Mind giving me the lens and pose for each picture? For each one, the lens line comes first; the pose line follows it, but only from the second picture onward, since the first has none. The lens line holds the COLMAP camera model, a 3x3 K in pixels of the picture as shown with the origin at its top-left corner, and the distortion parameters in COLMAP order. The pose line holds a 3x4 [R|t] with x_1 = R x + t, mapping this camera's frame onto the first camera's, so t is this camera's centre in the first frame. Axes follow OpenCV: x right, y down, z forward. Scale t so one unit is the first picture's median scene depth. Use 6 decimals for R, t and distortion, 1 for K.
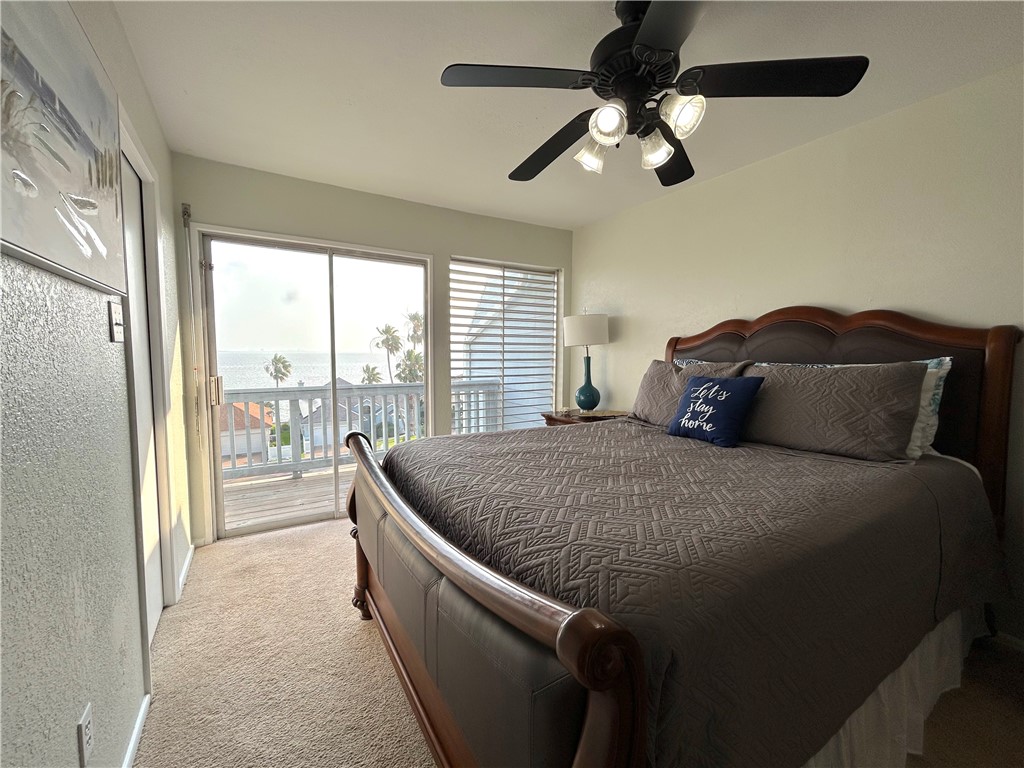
lens RADIAL K [[415.3, 0, 511.8], [0, 415.3, 381.5], [0, 0, 1]] dist [-0.002534, -0.000279]
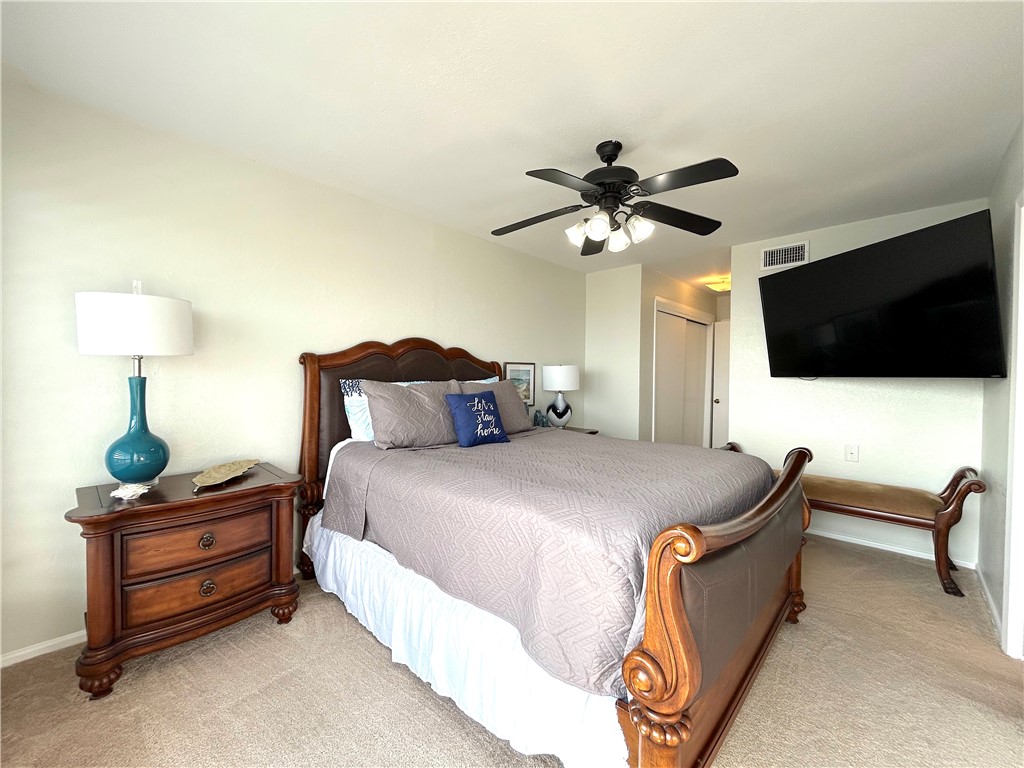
lens RADIAL K [[415.3, 0, 511.6], [0, 415.3, 383.5], [0, 0, 1]] dist [-0.002534, -0.000279]
pose [[-0.249352, -0.012522, 0.968332, -0.442917], [0.057228, 0.997978, 0.027642, -0.040535], [-0.966721, 0.062308, -0.248131, 0.693835]]
